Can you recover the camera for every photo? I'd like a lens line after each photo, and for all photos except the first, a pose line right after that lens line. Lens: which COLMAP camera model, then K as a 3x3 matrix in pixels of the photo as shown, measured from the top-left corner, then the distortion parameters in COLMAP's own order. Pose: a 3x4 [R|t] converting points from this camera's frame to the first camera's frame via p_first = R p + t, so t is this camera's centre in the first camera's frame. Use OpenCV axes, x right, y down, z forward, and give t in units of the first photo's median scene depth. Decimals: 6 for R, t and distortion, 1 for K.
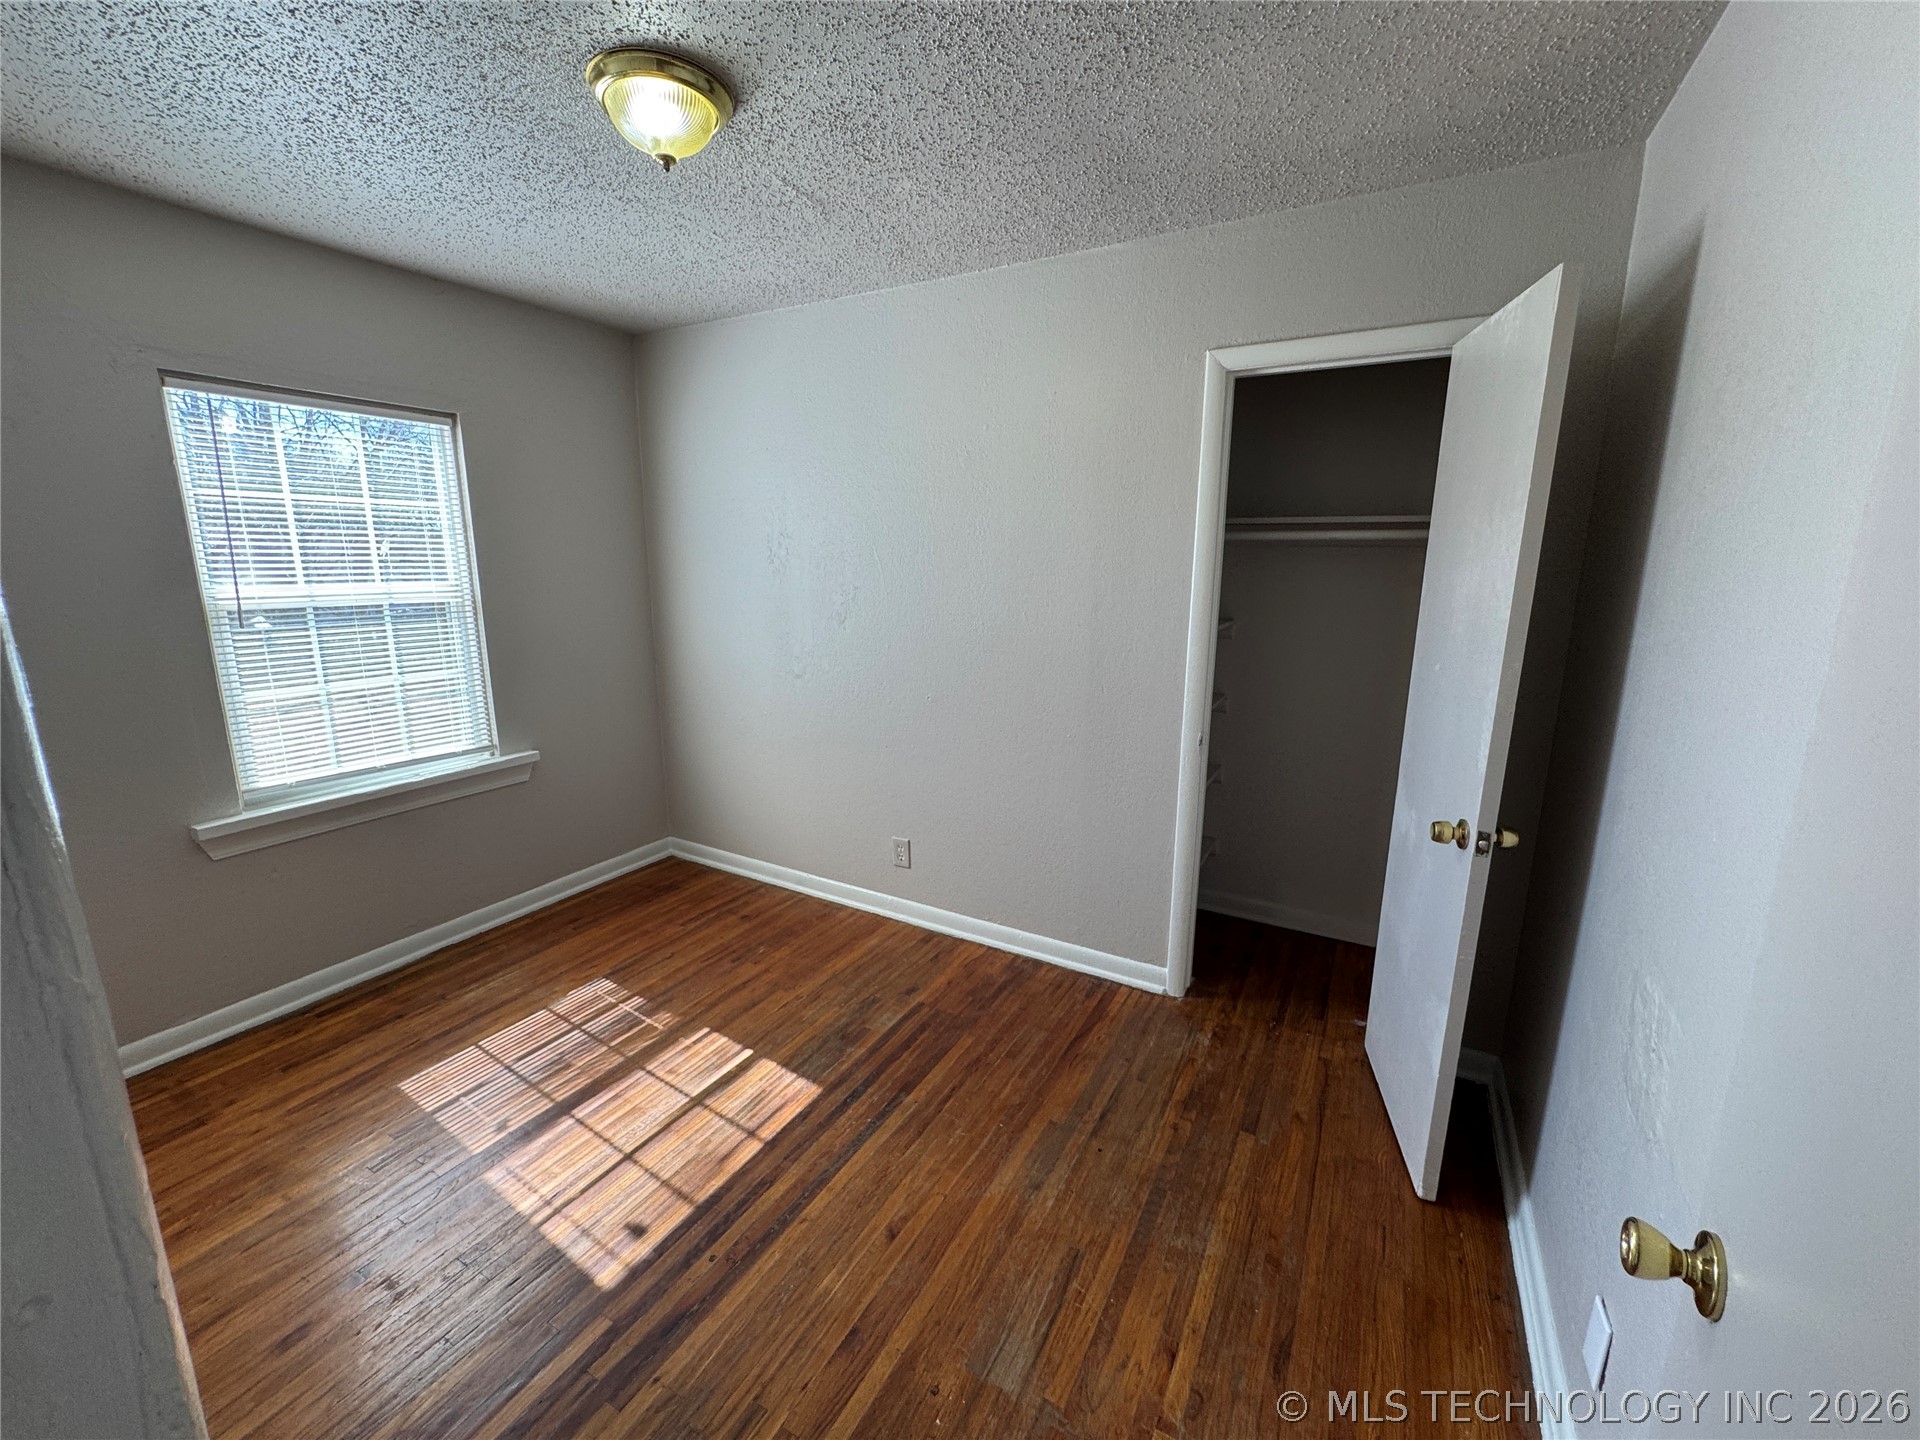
lens RADIAL K [[771.2, 0, 962.2], [0, 771.2, 715.9], [0, 0, 1]] dist [-0.003482, 0.001037]
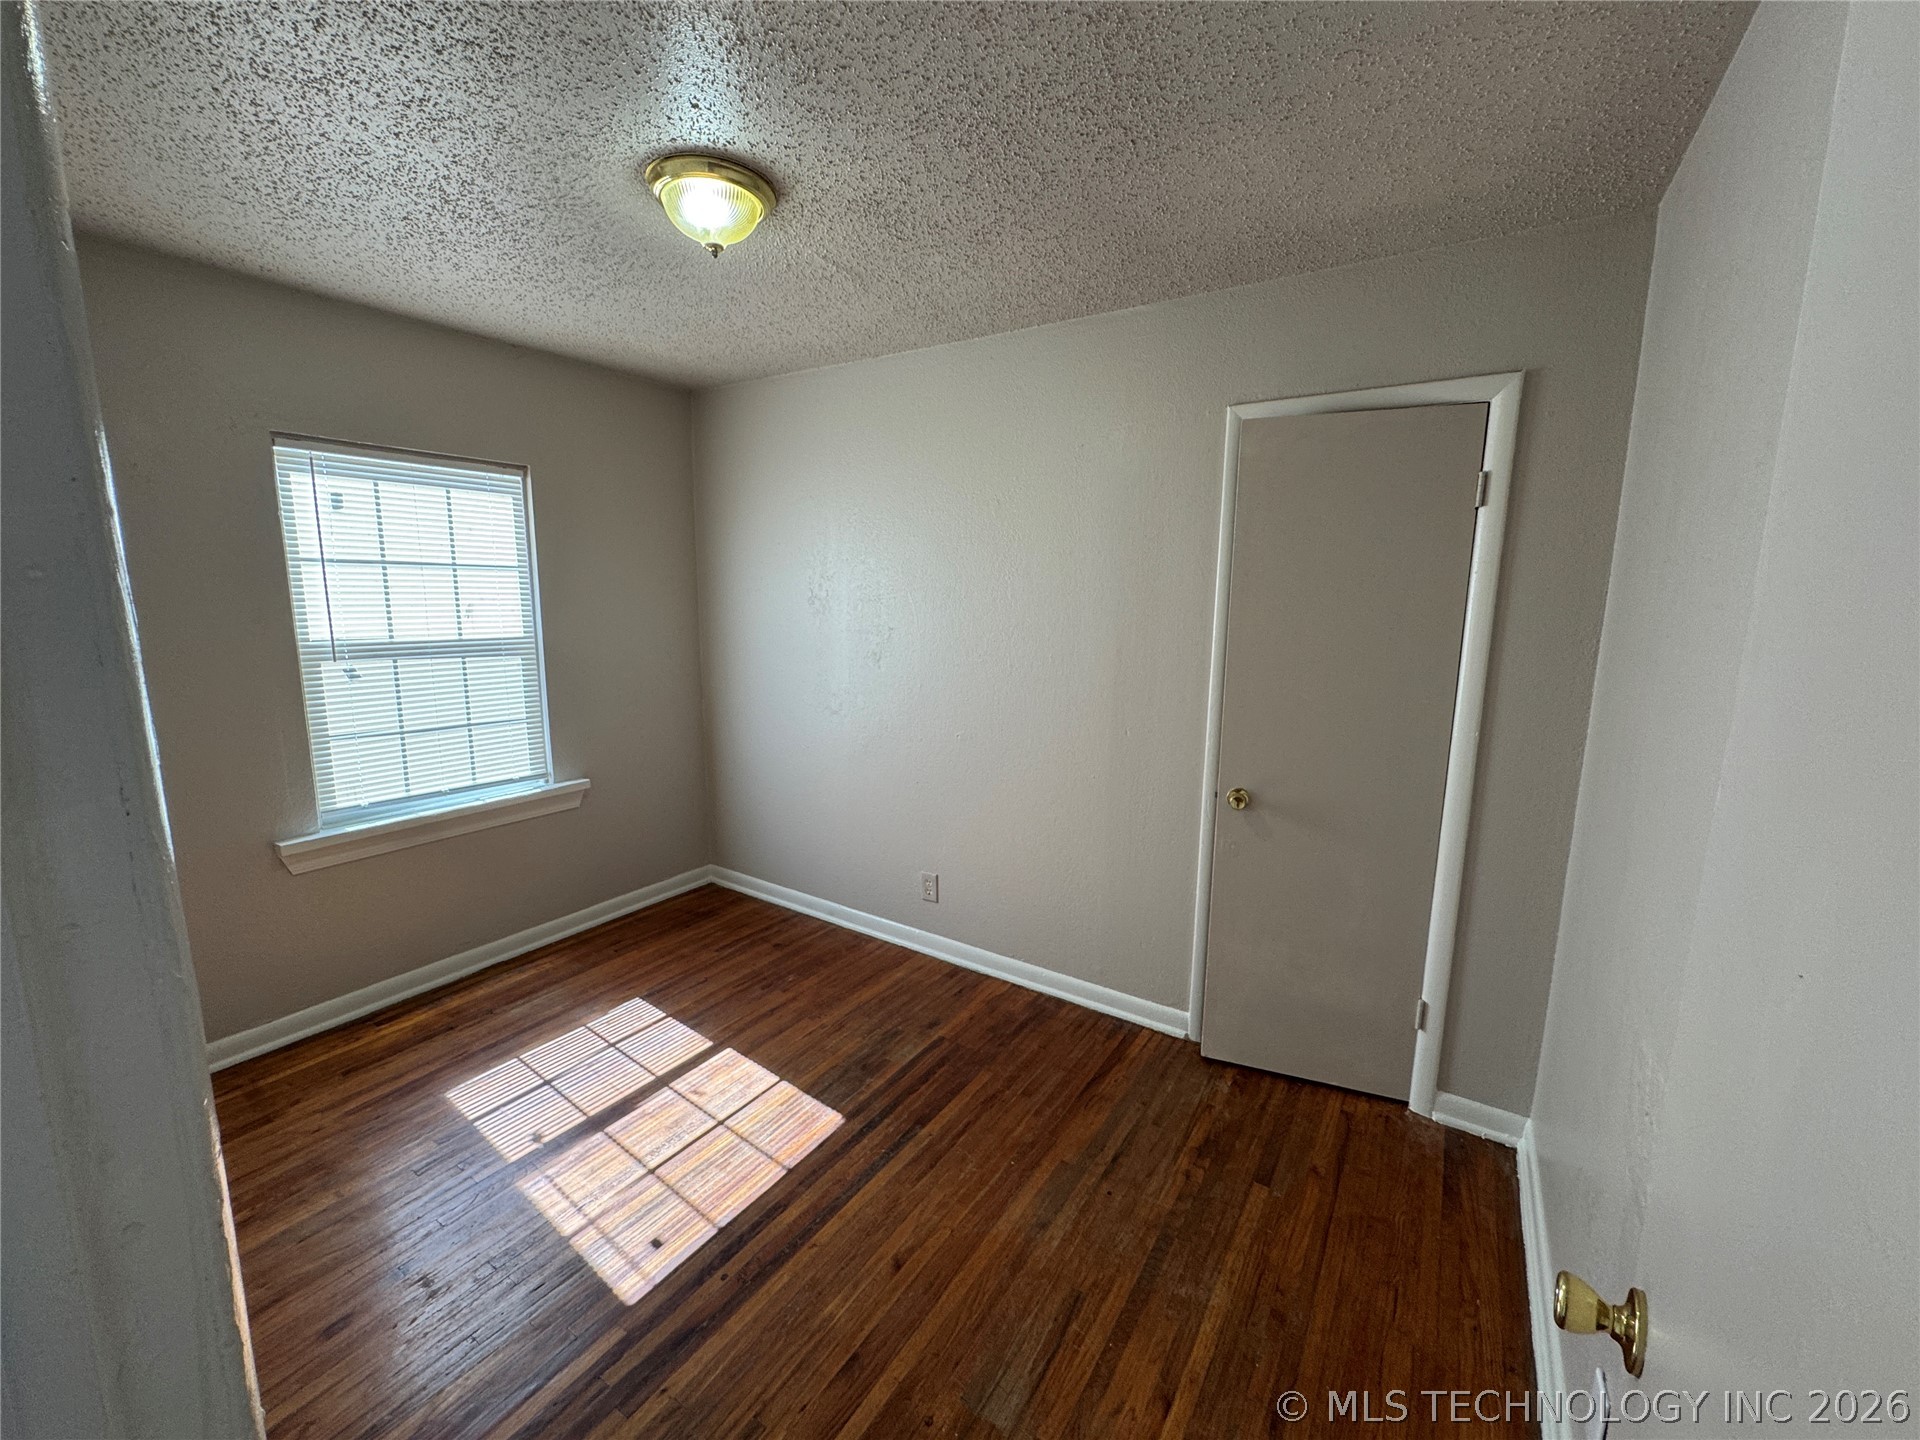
lens RADIAL K [[771.2, 0, 962.1], [0, 771.2, 716.7], [0, 0, 1]] dist [-0.003482, 0.001037]
pose [[0.997781, 0.017155, -0.064339, 0.042034], [-0.019810, 0.998969, -0.040858, -0.011308], [0.063571, 0.042042, 0.997091, -0.038850]]
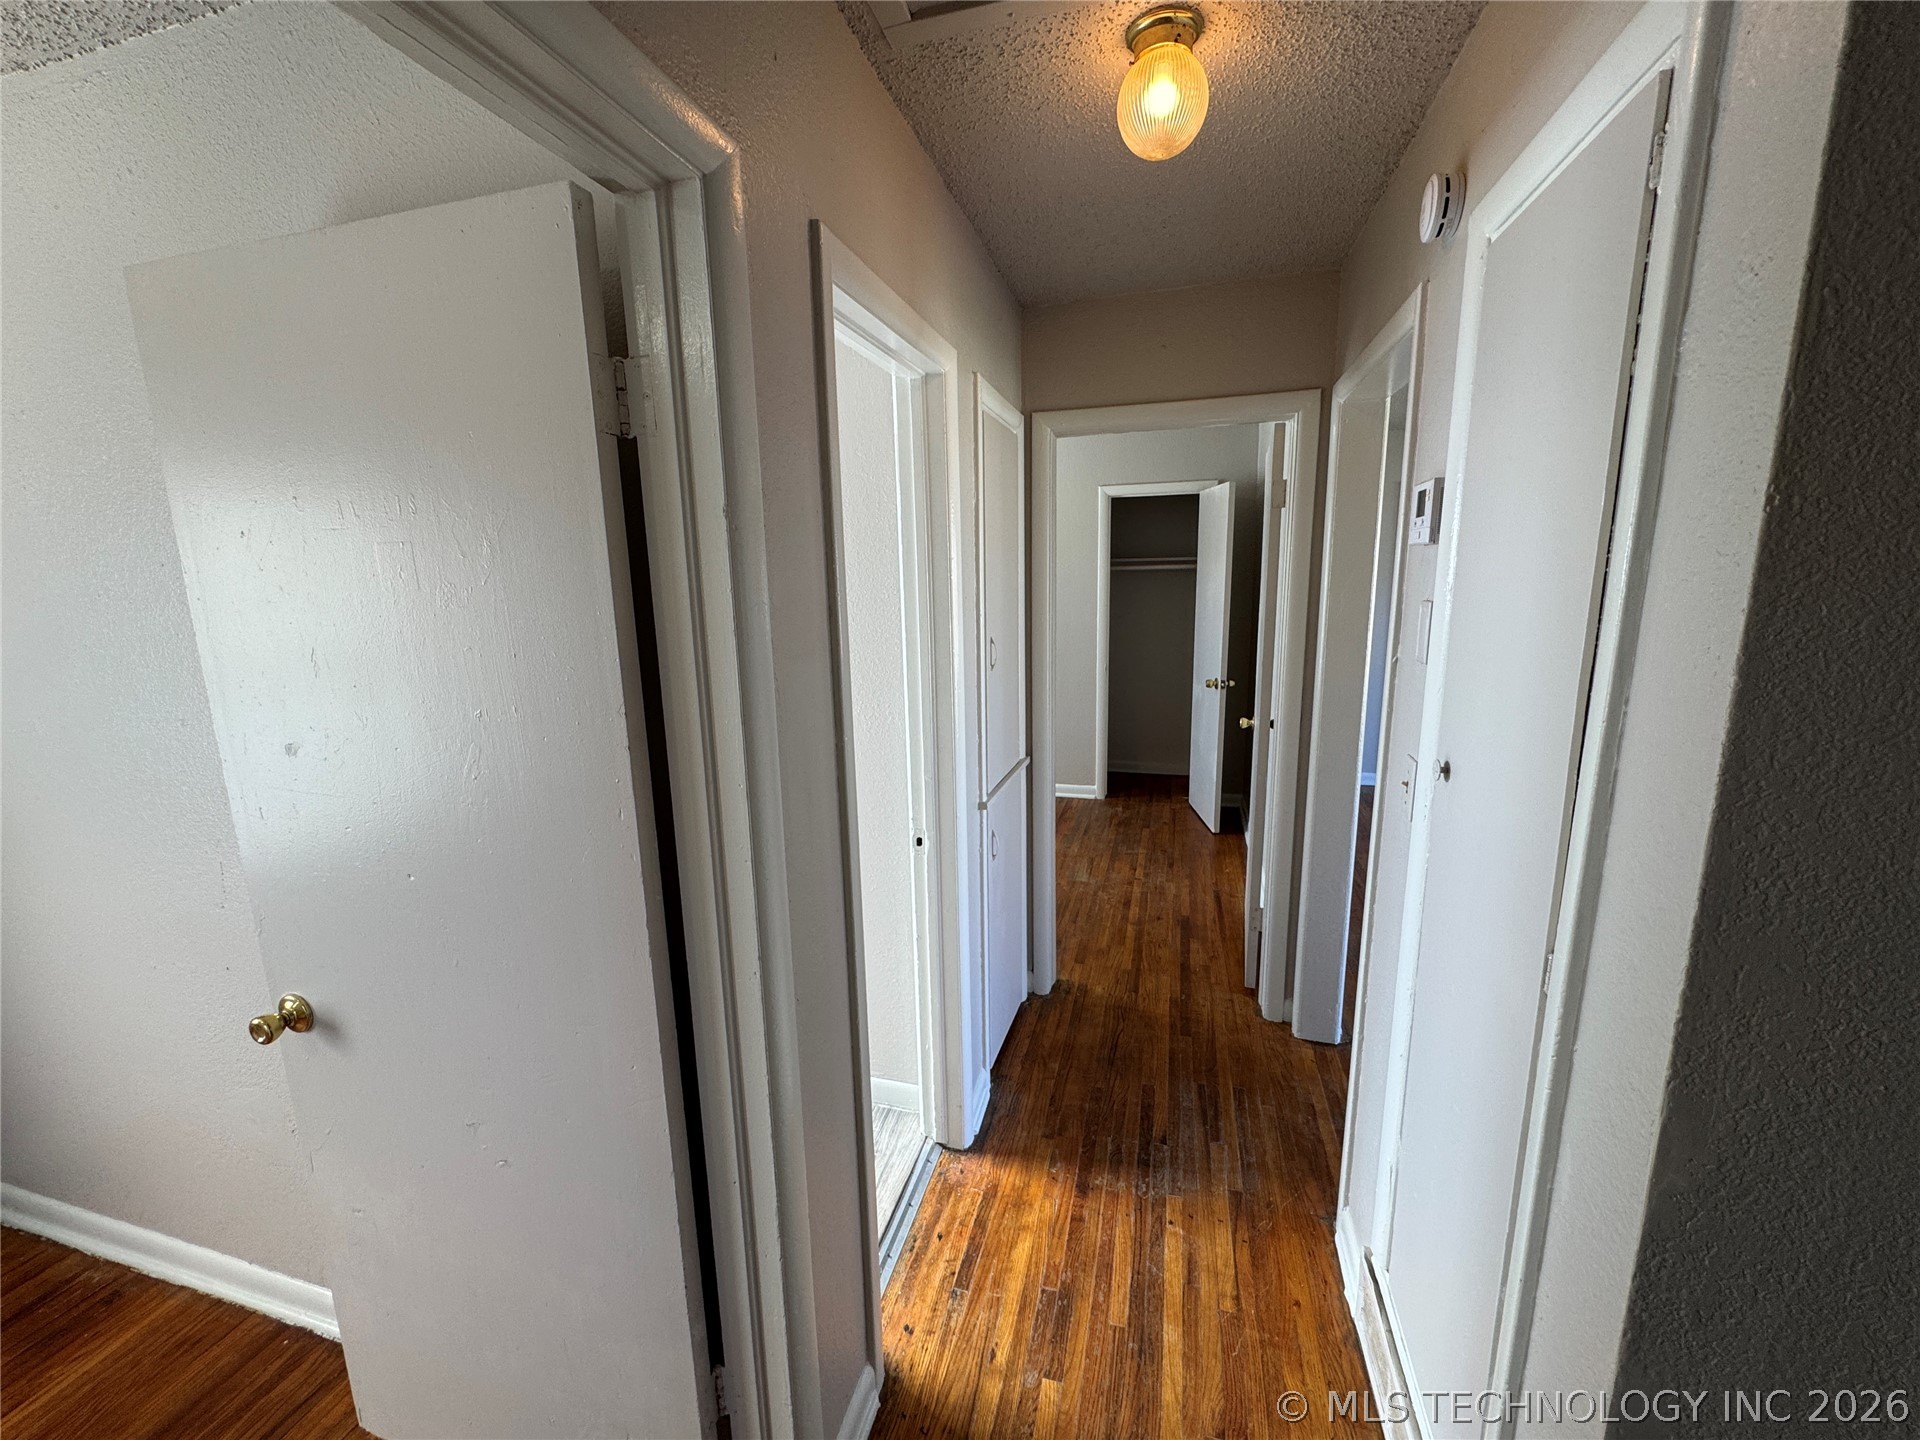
lens RADIAL K [[771.2, 0, 969.0], [0, 771.2, 721.0], [0, 0, 1]] dist [-0.003482, 0.001037]
pose [[0.970763, -0.078402, 0.226874, -0.680711], [0.079951, 0.996796, 0.002368, 0.182986], [-0.226333, 0.015840, 0.973921, -1.200911]]
